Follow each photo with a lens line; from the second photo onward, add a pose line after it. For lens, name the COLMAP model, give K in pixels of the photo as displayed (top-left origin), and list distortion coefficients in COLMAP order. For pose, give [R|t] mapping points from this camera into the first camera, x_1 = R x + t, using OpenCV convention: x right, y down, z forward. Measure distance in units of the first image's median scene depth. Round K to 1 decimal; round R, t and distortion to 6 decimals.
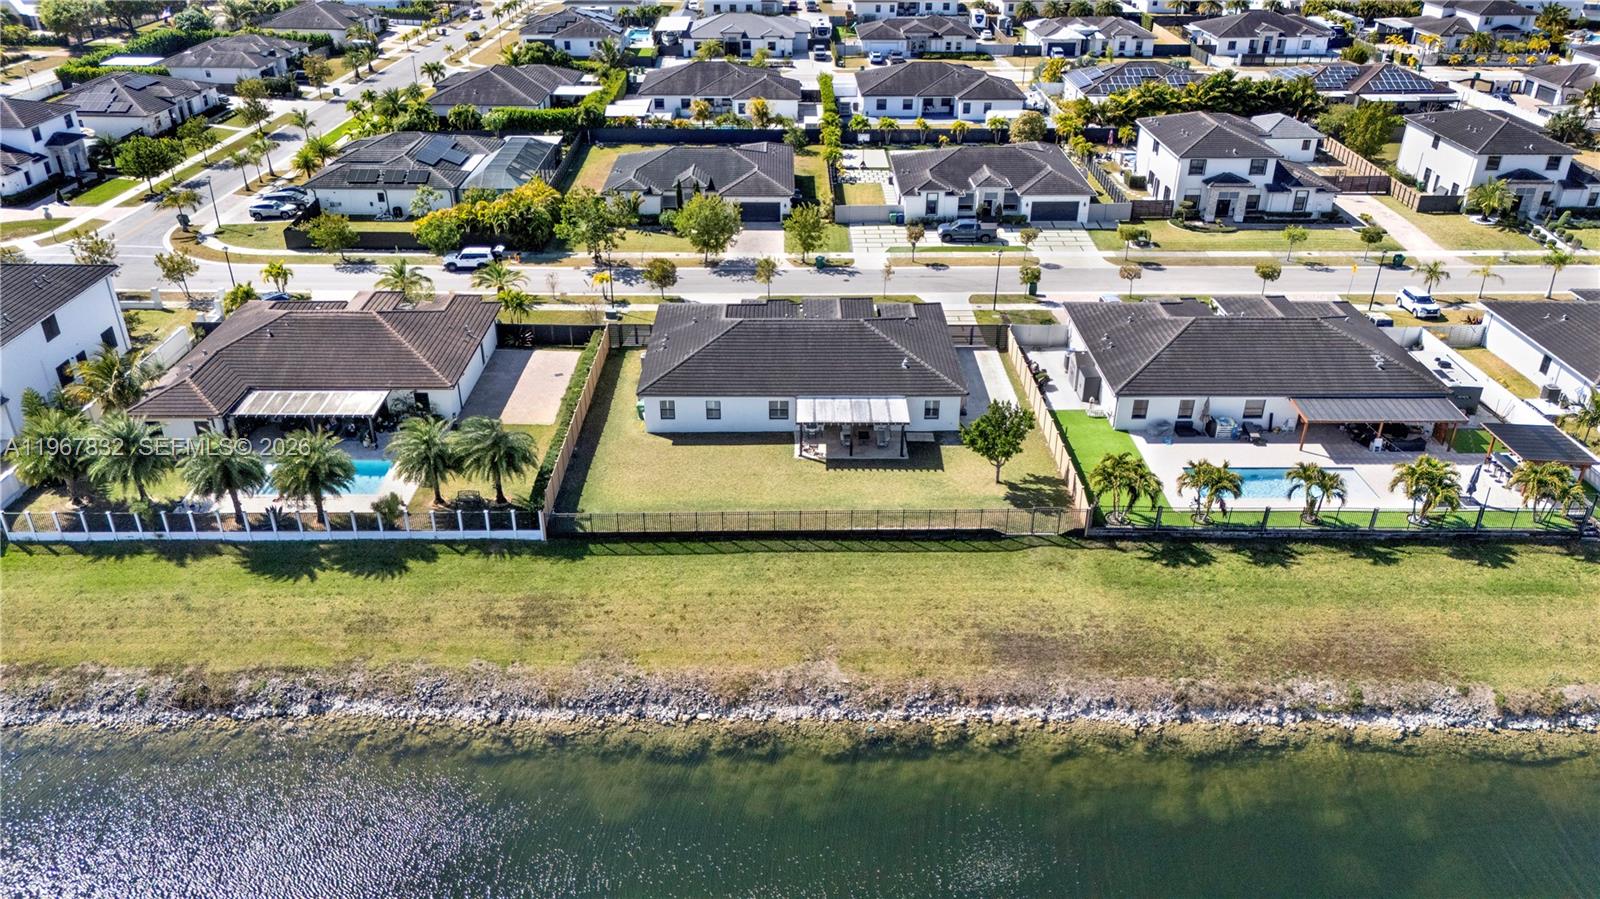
lens RADIAL K [[1140.6, 0, 806.8], [0, 1140.6, 477.0], [0, 0, 1]] dist [0.060211, -0.067569]
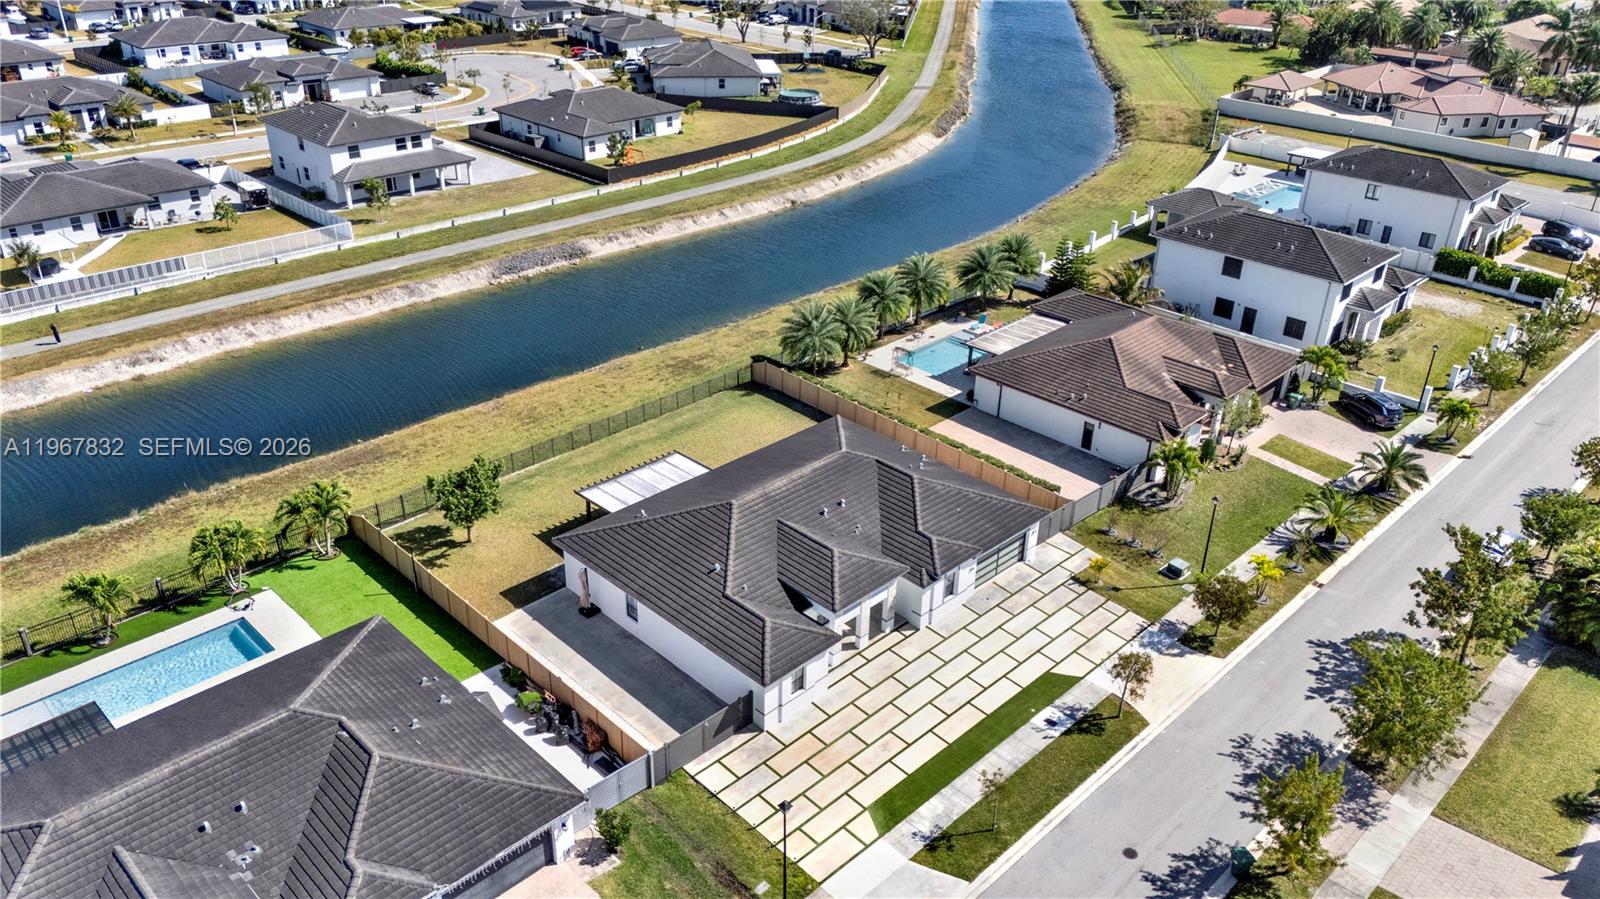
lens RADIAL K [[1201.6, 0, 801.0], [0, 1201.6, 419.2], [0, 0, 1]] dist [0.073660, -0.094578]
pose [[-0.715194, 0.300638, -0.630963, 0.596225], [-0.364560, 0.609764, 0.703764, -0.895562], [0.596317, 0.733352, -0.326499, 1.506448]]
